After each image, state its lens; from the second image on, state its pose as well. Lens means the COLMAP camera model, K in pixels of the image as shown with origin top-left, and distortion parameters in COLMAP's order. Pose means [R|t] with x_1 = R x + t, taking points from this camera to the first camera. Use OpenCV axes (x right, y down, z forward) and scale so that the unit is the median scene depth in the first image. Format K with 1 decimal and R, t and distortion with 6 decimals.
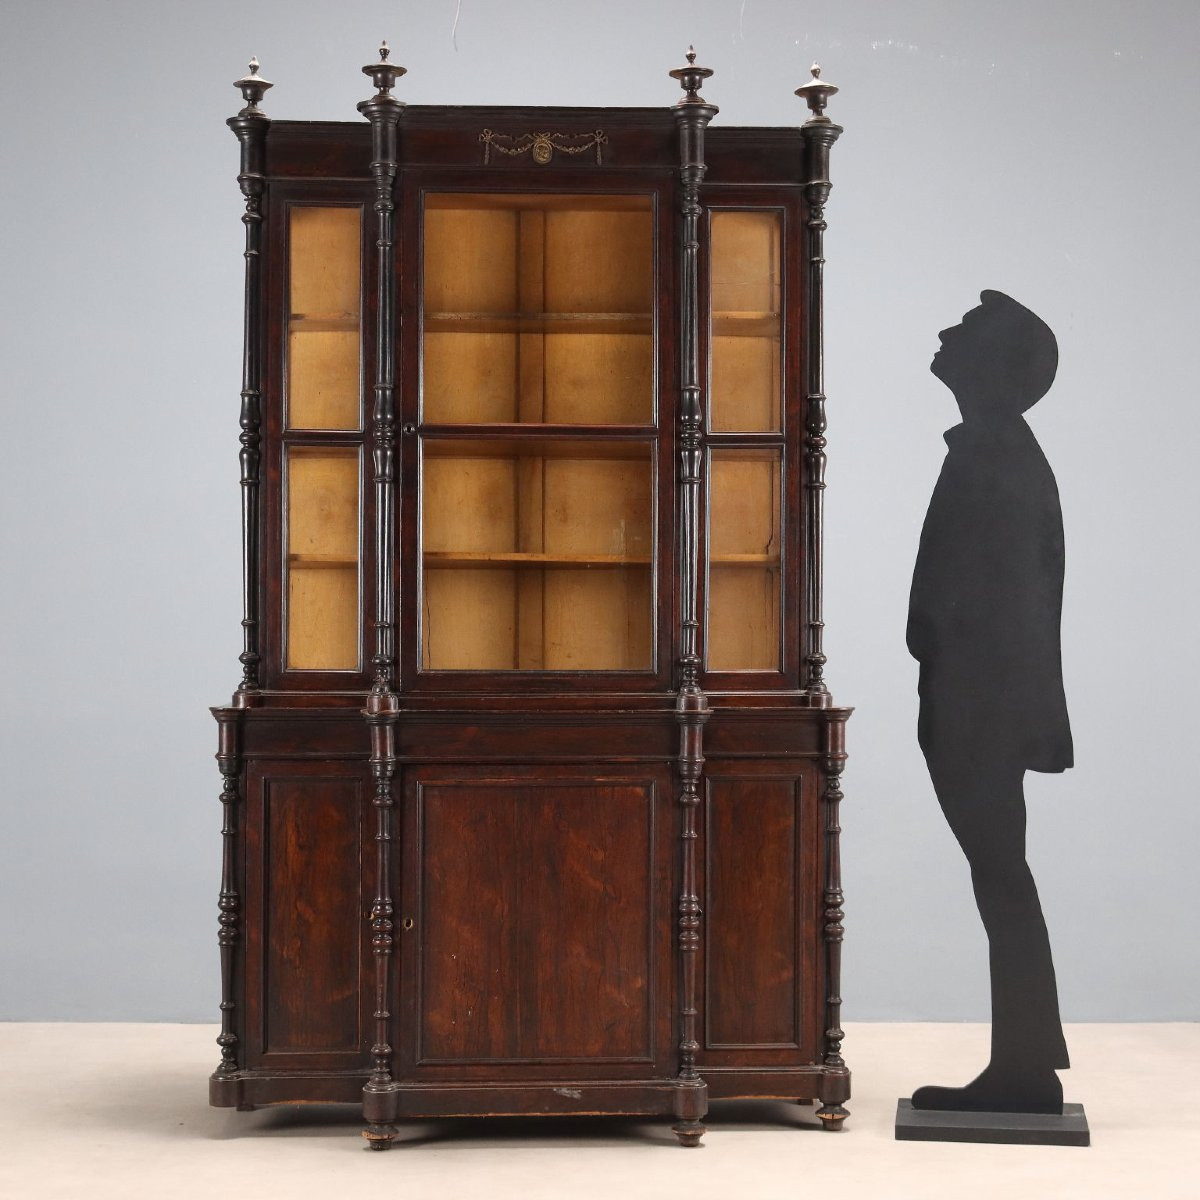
lens RADIAL K [[2453.5, 0, 603.7], [0, 2453.5, 592.6], [0, 0, 1]] dist [-0.012223, 0.000000]
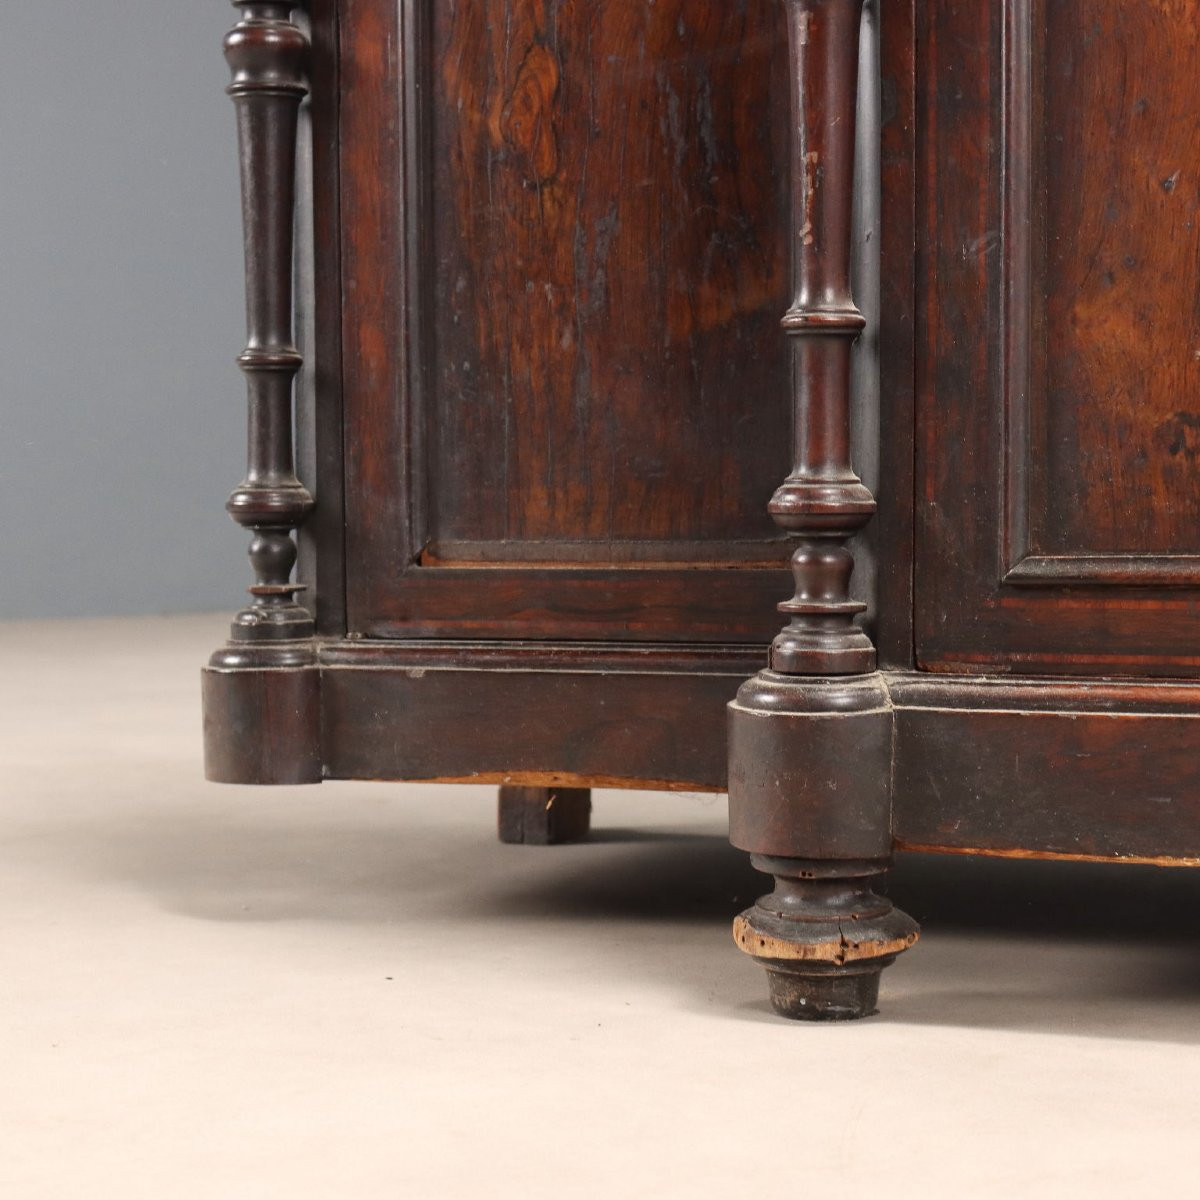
lens RADIAL K [[2652.3, 0, 598.2], [0, 2652.3, 596.2], [0, 0, 1]] dist [0.039801, 0.000000]
pose [[0.901498, 0.008488, -0.432701, -0.016268], [0.015629, 0.998517, 0.052149, 0.180946], [0.432502, -0.053775, 0.900028, 0.796740]]
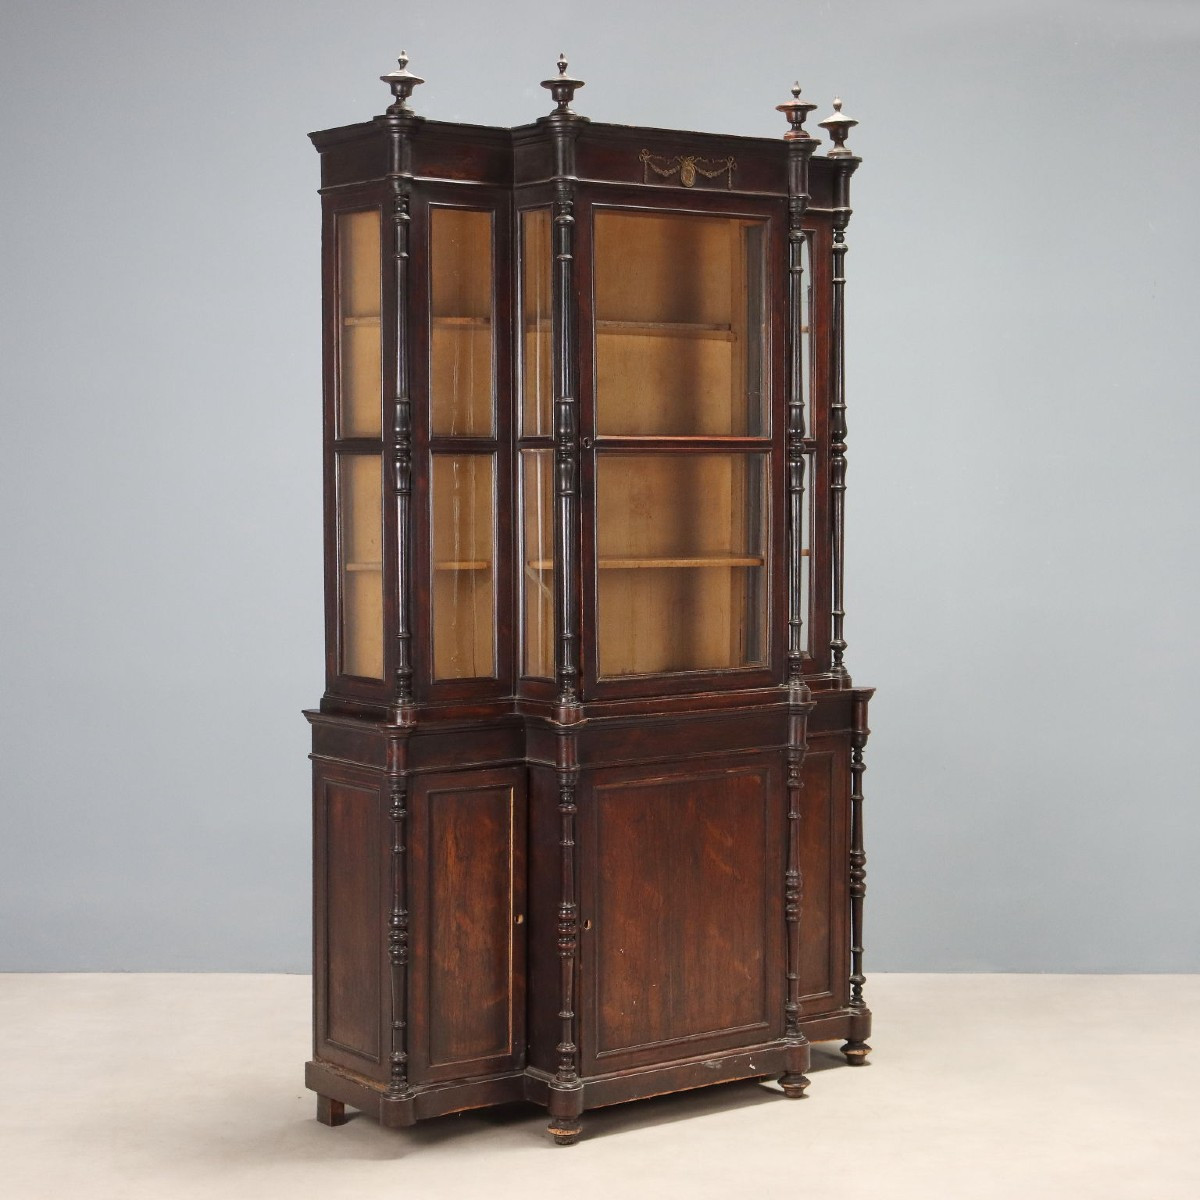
lens RADIAL K [[2453.5, 0, 598.0], [0, 2453.5, 583.1], [0, 0, 1]] dist [-0.012223, 0.000000]
pose [[0.840083, -0.031004, 0.541571, -0.623933], [-0.002027, 0.998179, 0.060287, -0.069512], [-0.542454, -0.051743, 0.838491, 0.140812]]
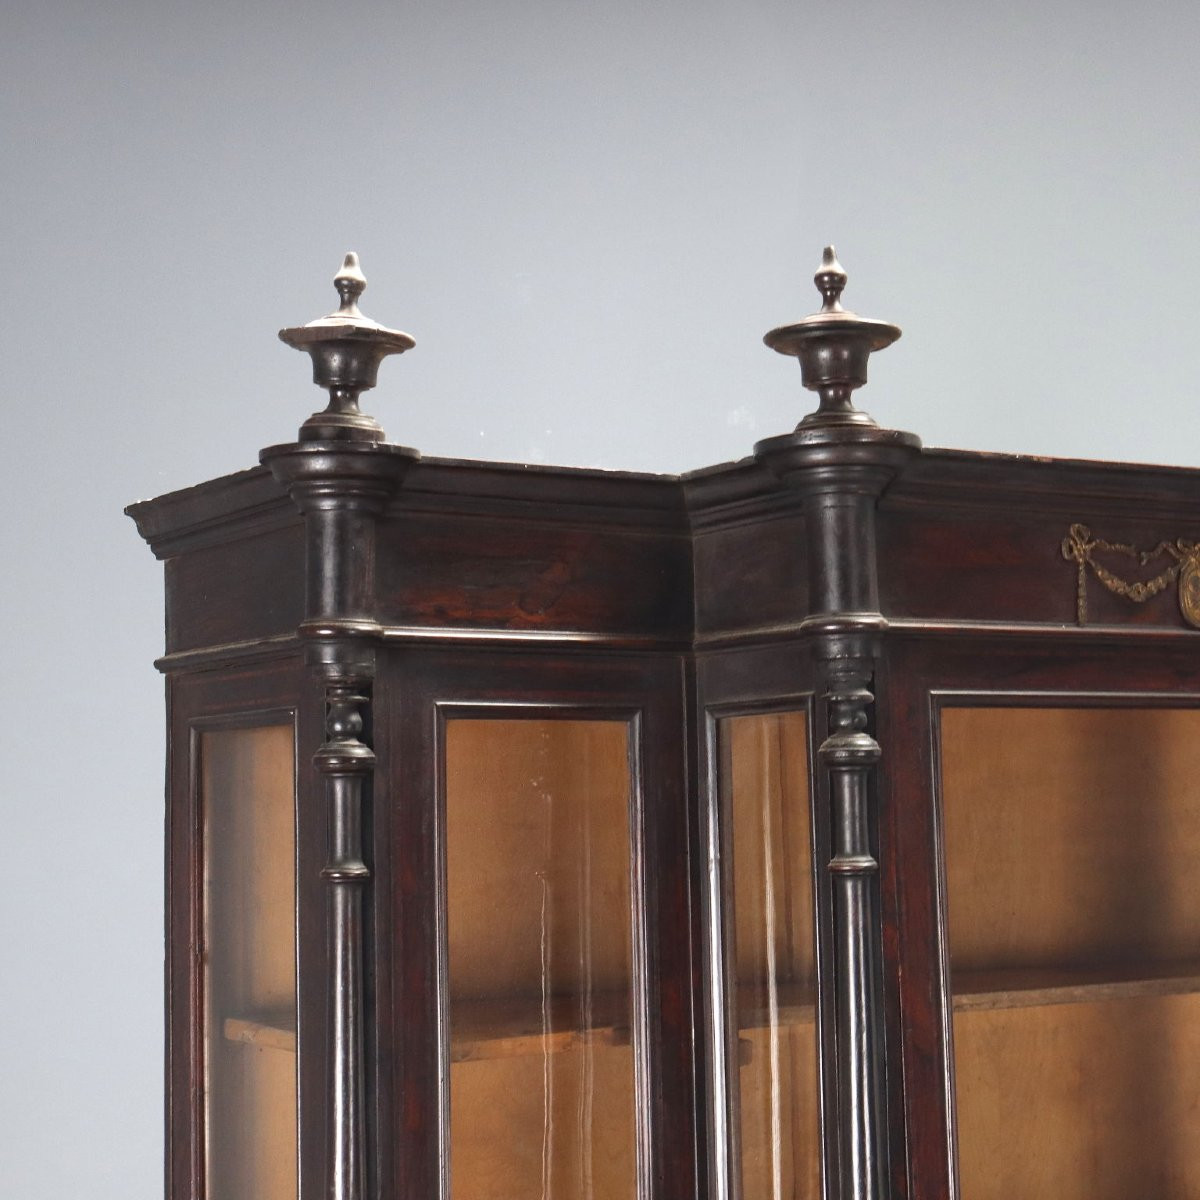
lens RADIAL K [[2453.5, 0, 607.7], [0, 2453.5, 598.8], [0, 0, 1]] dist [-0.012223, 0.000000]
pose [[0.884255, 0.023583, 0.466409, -0.268298], [0.017117, 0.996416, -0.082833, -0.150405], [-0.466691, 0.081229, 0.880682, 0.723565]]
